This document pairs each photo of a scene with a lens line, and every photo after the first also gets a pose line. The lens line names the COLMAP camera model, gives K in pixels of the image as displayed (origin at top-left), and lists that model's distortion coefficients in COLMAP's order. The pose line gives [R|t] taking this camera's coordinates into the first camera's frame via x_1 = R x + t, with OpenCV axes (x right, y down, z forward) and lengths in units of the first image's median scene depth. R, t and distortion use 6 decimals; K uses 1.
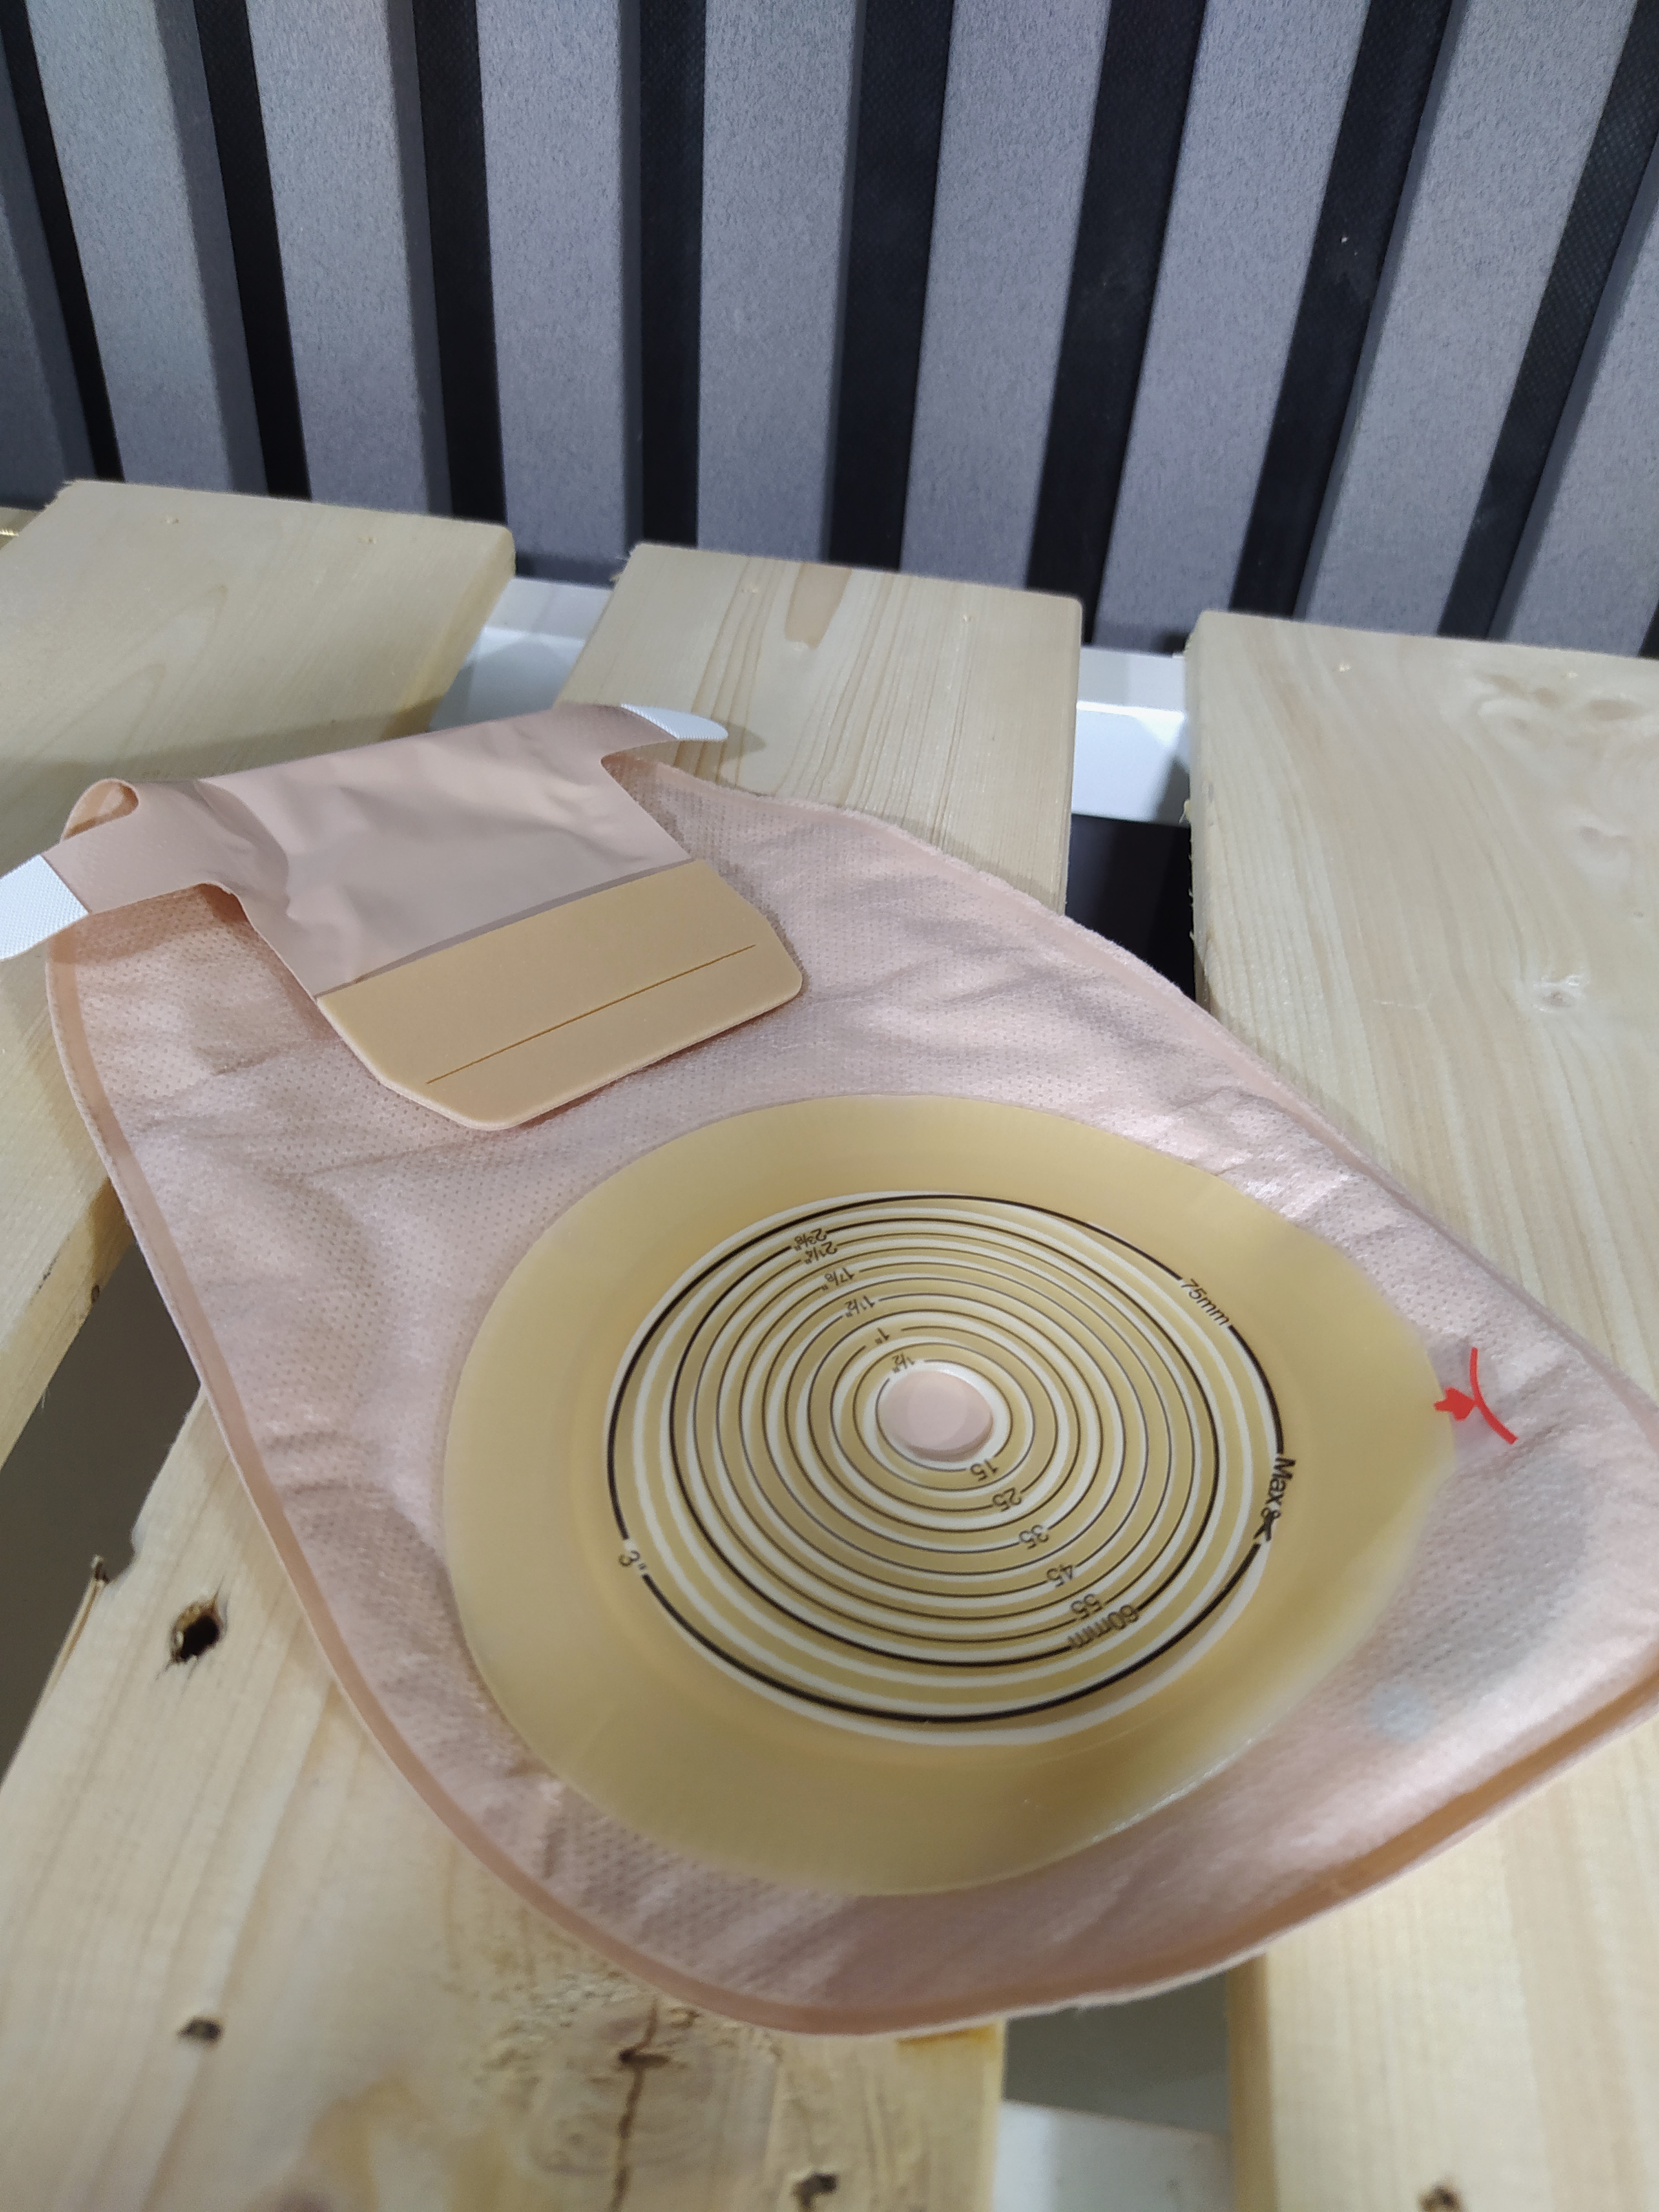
lens RADIAL K [[1738.8, 0, 829.5], [0, 1738.8, 1106.0], [0, 0, 1]] dist [0.006814, -0.064885]
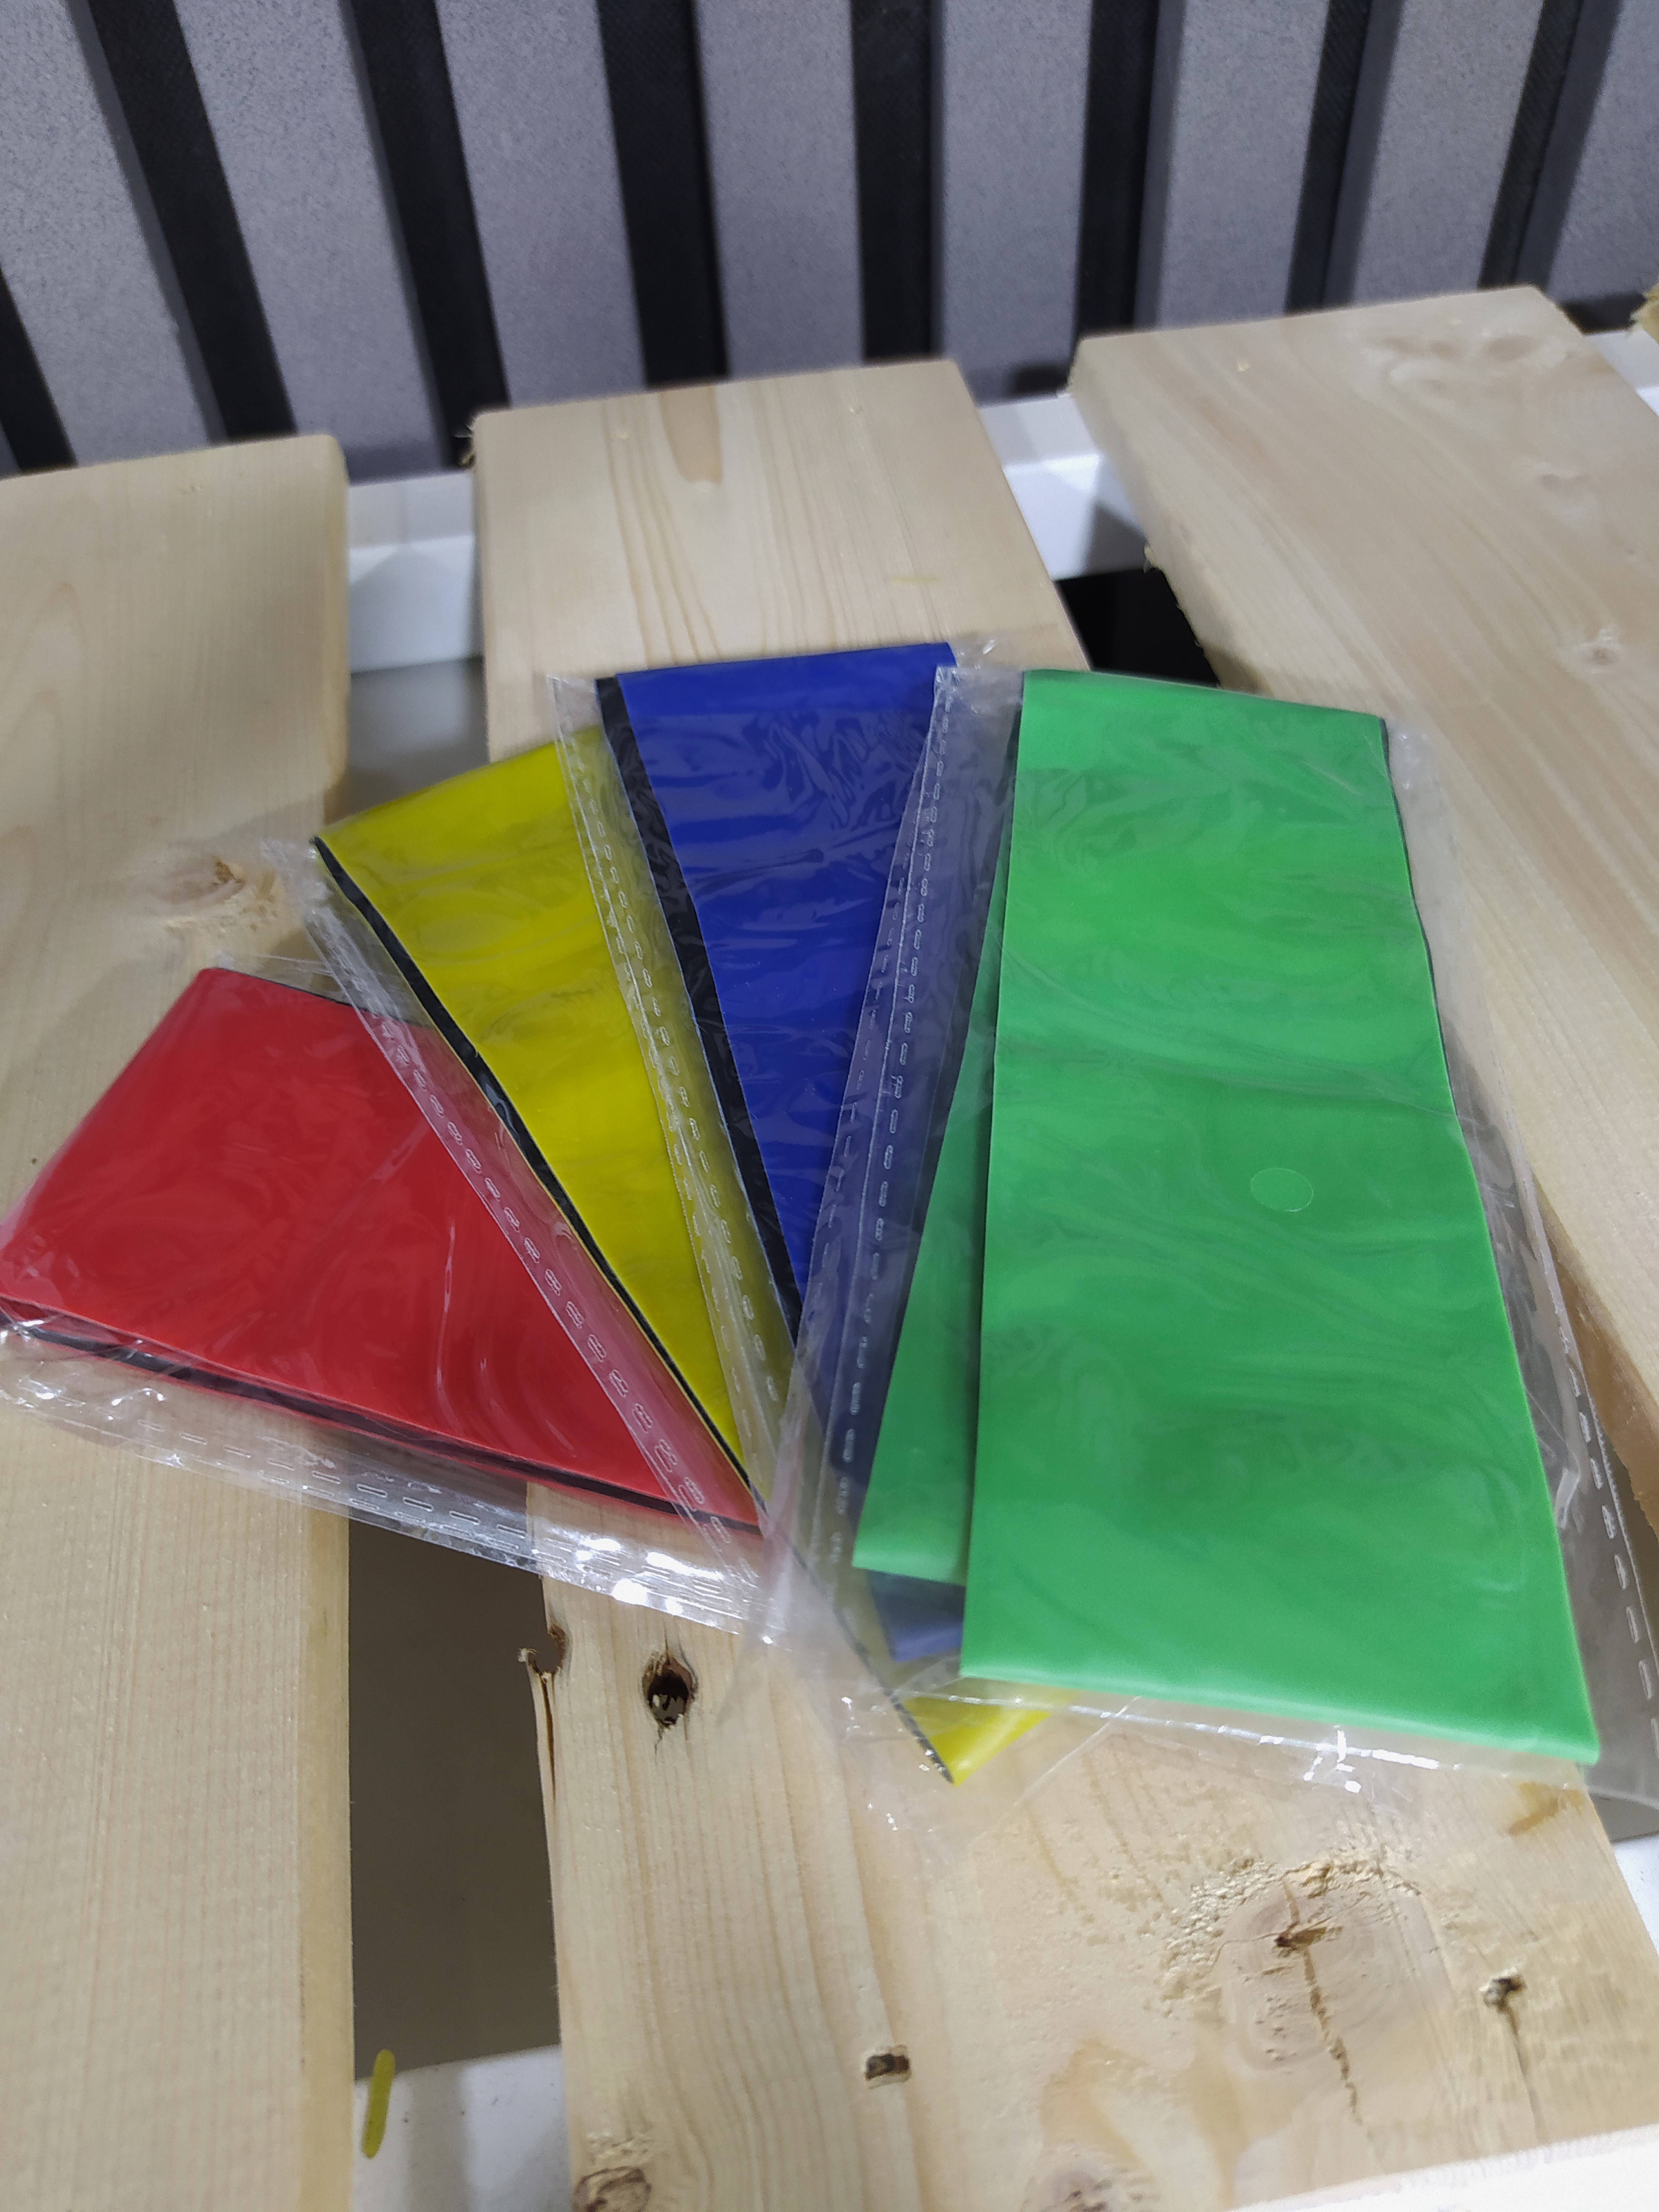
lens RADIAL K [[1818.6, 0, 828.8], [0, 1818.6, 1112.8], [0, 0, 1]] dist [-0.245865, 0.279563]
pose [[0.951736, -0.289017, 0.103284, -0.138044], [0.272987, 0.950949, 0.145512, -0.058187], [-0.140273, -0.110294, 0.983951, 0.032772]]
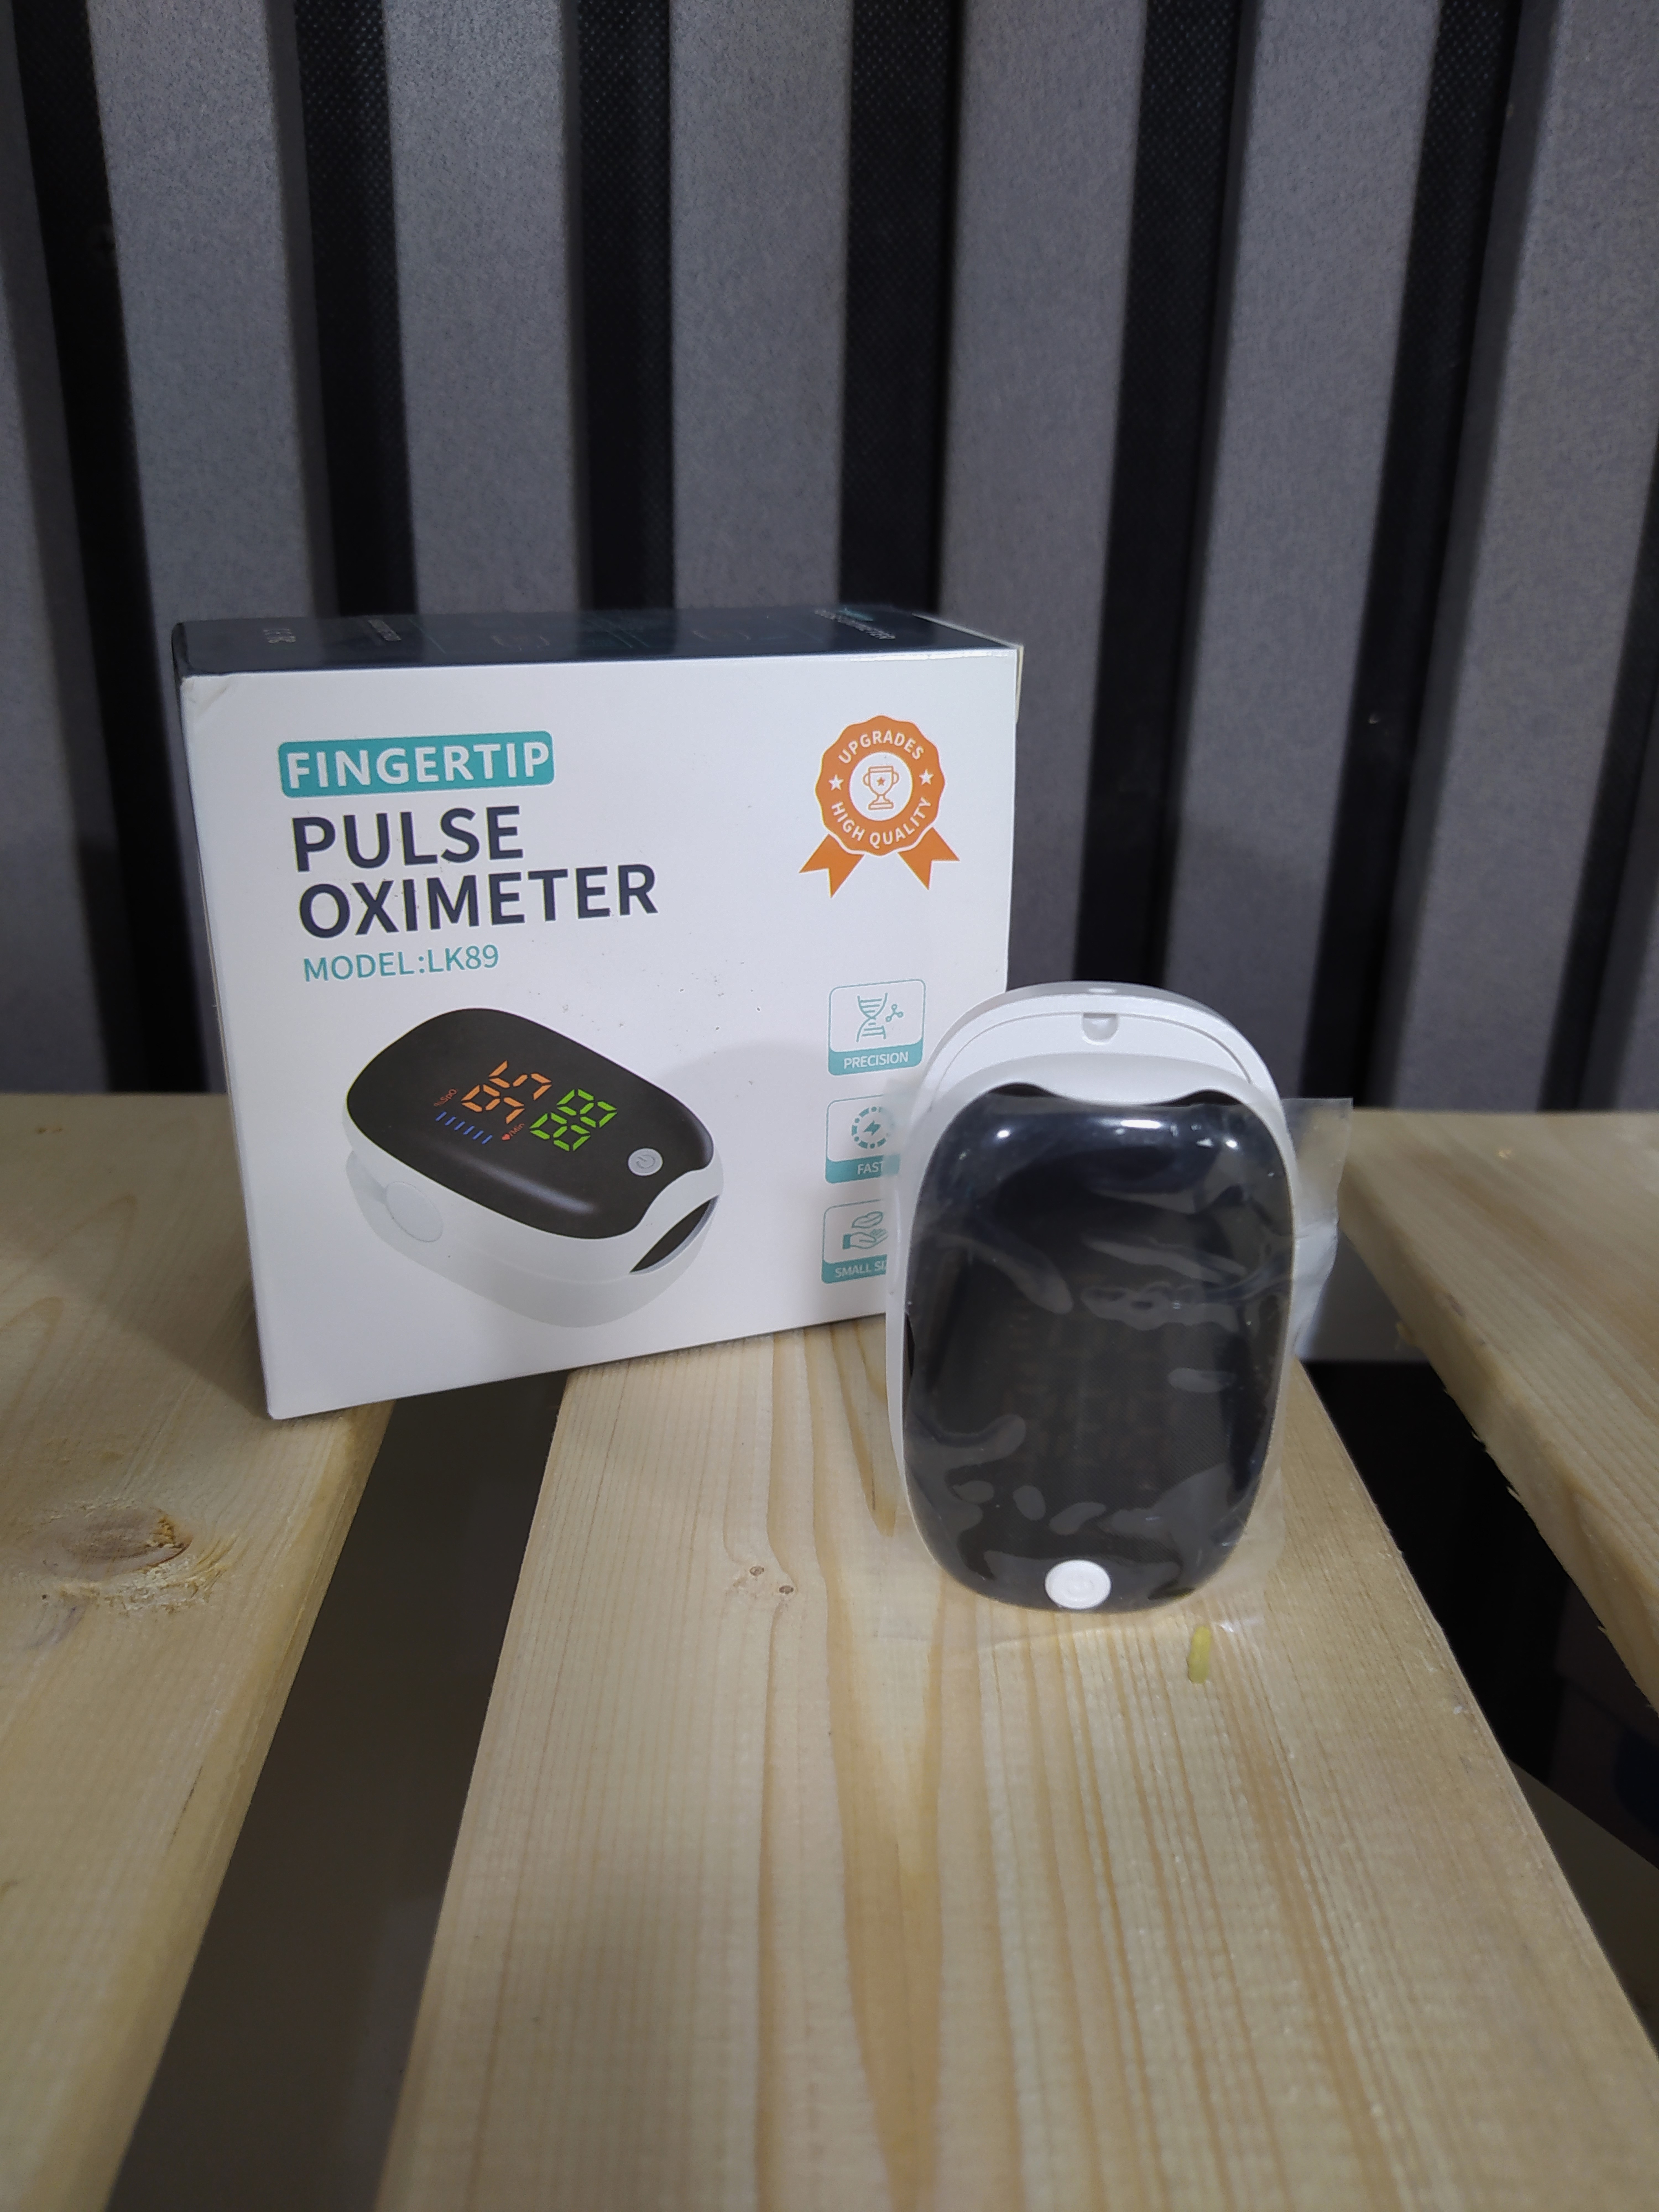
lens RADIAL K [[1751.7, 0, 816.3], [0, 1751.7, 1097.9], [0, 0, 1]] dist [-0.121472, 0.136562]
pose [[0.988075, -0.093677, 0.122195, -0.128849], [0.129396, 0.935330, -0.329262, -0.042988], [-0.083448, 0.341147, 0.936299, 0.223518]]
